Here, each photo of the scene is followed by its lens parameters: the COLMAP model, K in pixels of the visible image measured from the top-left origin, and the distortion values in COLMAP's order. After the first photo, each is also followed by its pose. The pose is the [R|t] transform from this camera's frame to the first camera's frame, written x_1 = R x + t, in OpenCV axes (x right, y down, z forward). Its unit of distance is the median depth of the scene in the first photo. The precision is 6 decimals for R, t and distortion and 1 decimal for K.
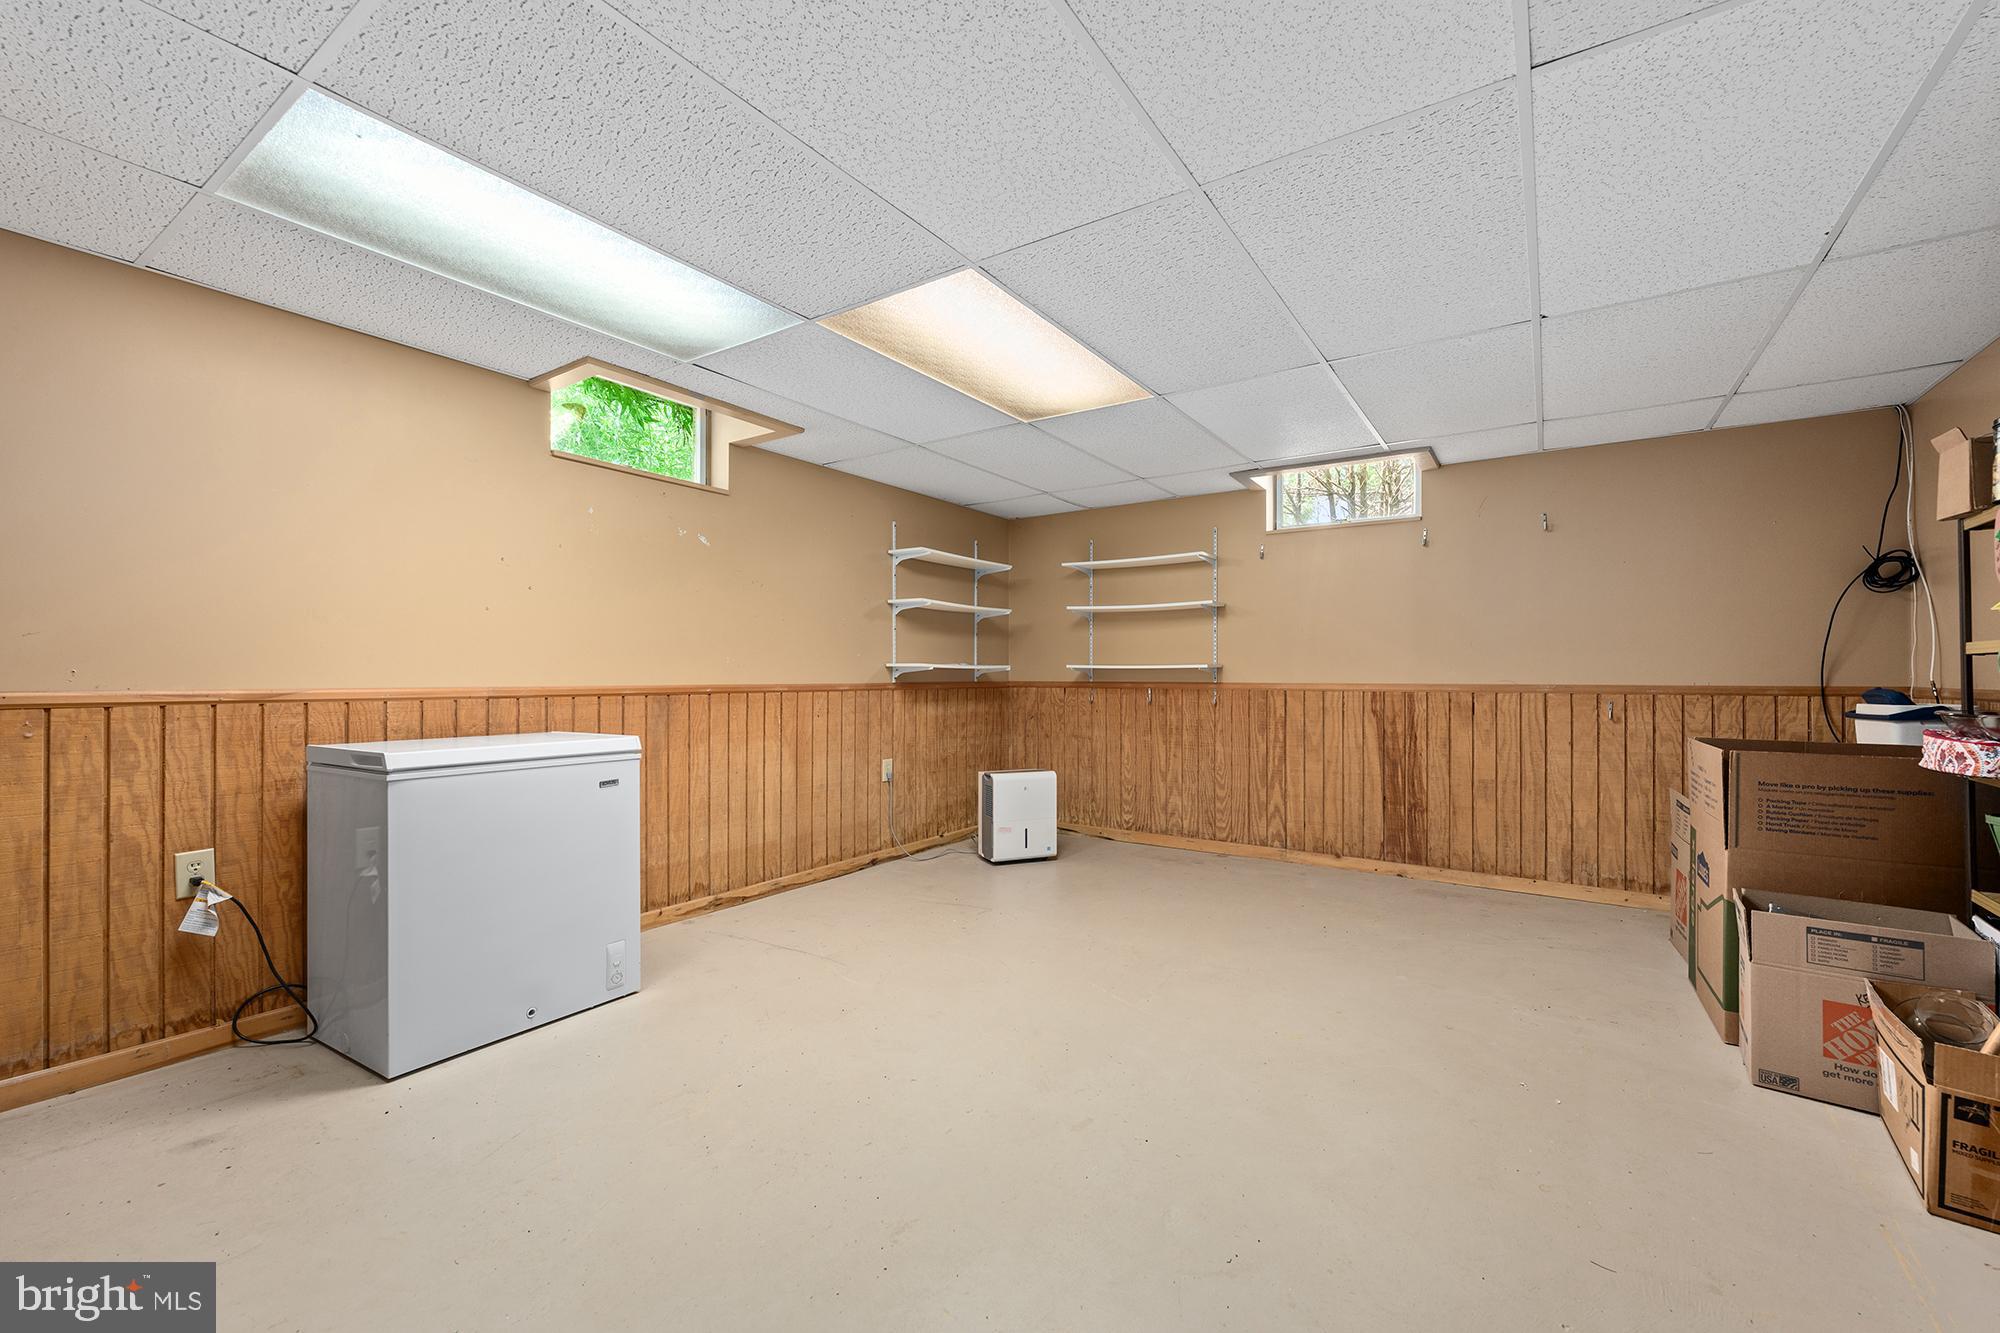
lens RADIAL K [[822.6, 0, 1000.0], [0, 822.6, 666.5], [0, 0, 1]] dist [0.000342, 0.000036]
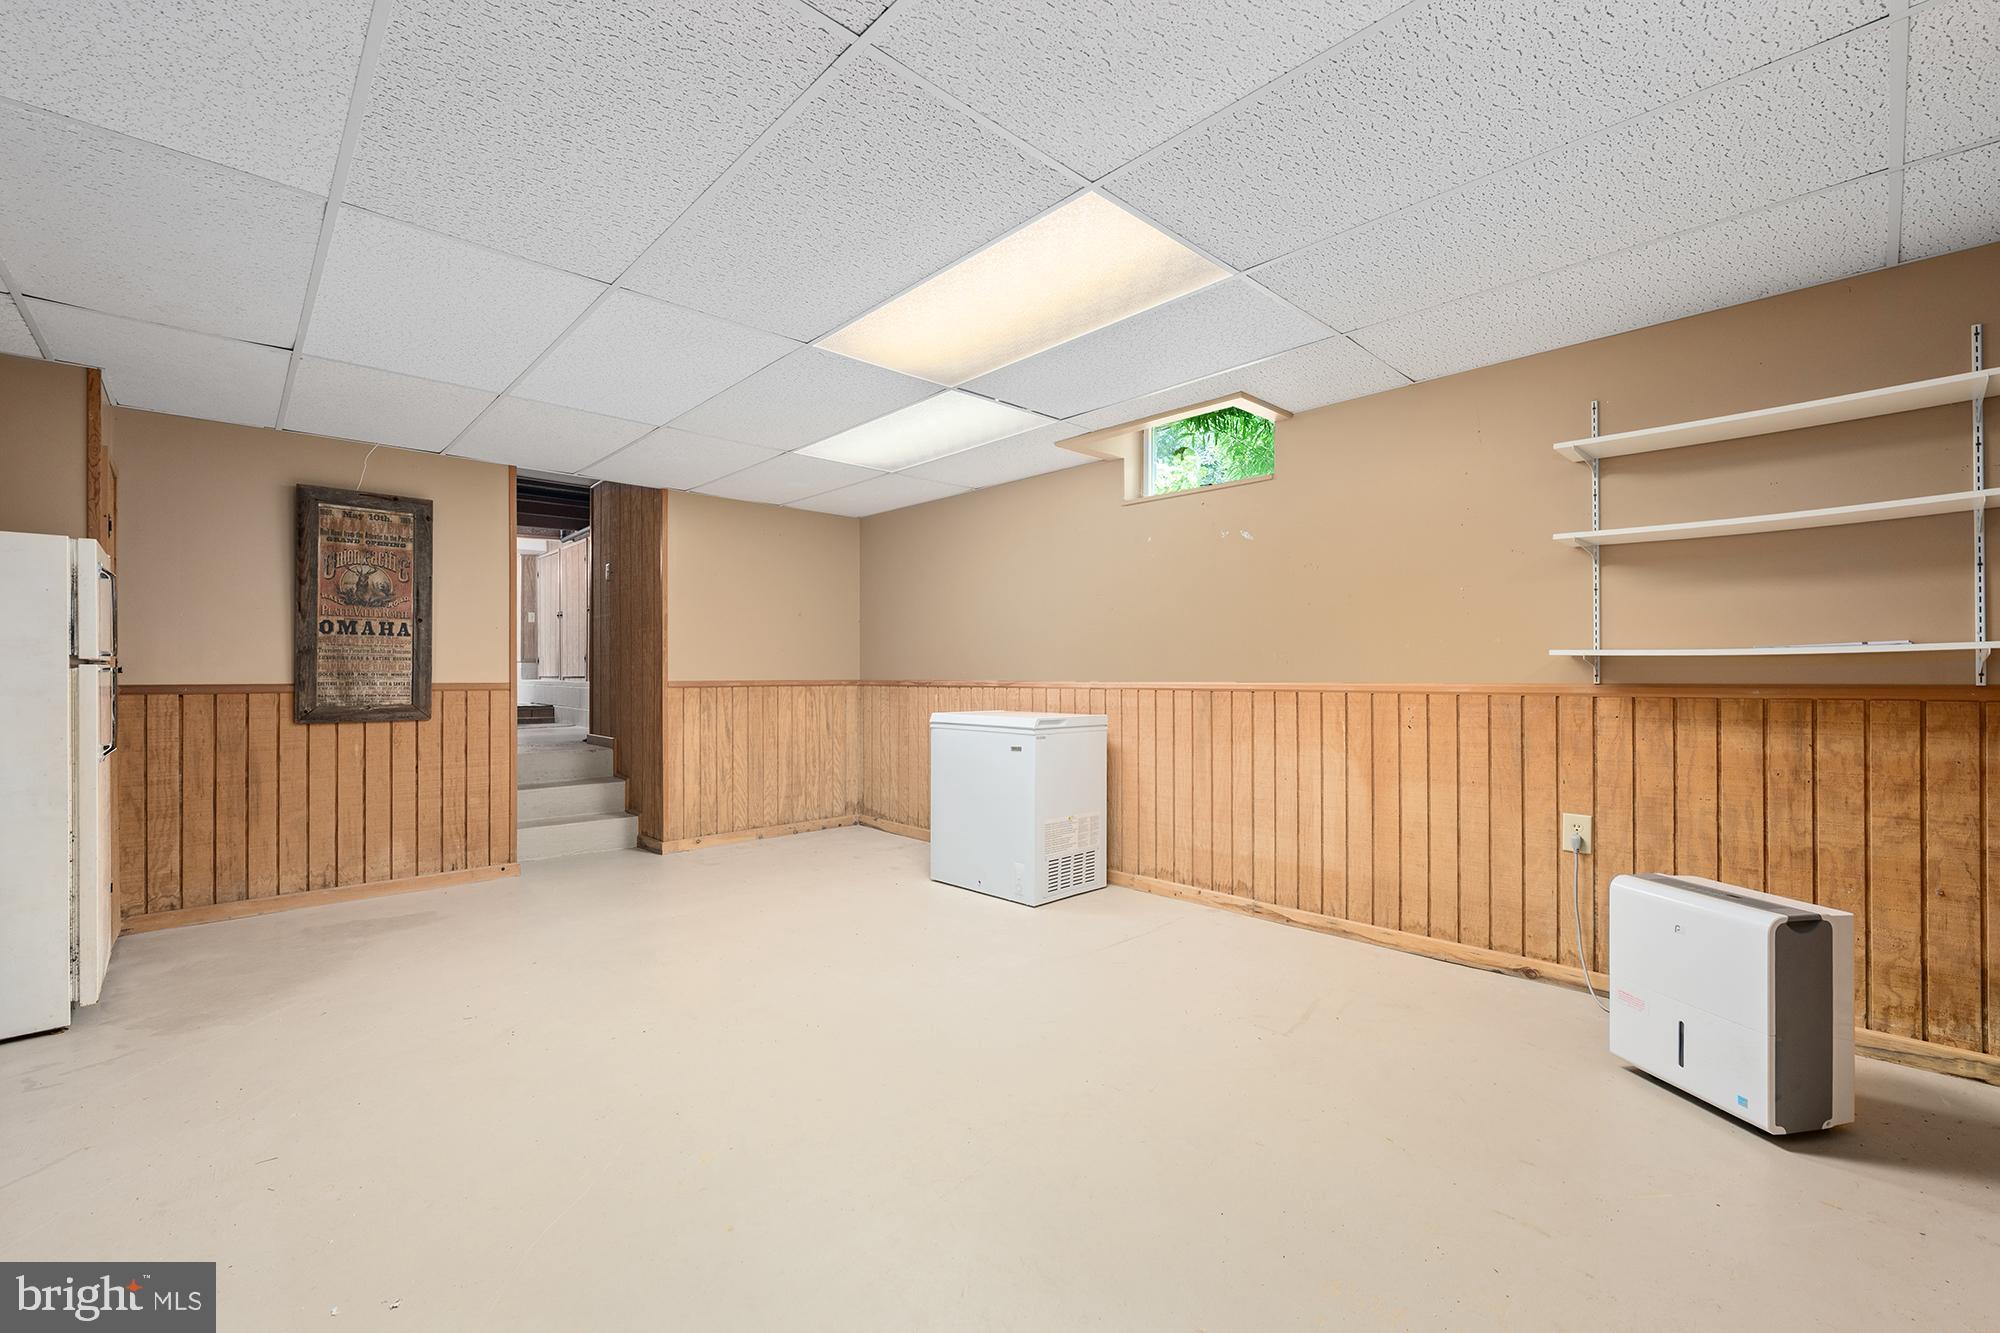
lens RADIAL K [[822.6, 0, 1000.0], [0, 822.6, 666.5], [0, 0, 1]] dist [0.000342, 0.000036]
pose [[-0.217720, -0.007575, -0.975982, 0.624801], [0.015370, 0.999819, -0.011188, 0.009520], [0.975890, -0.017437, -0.217564, 0.872860]]
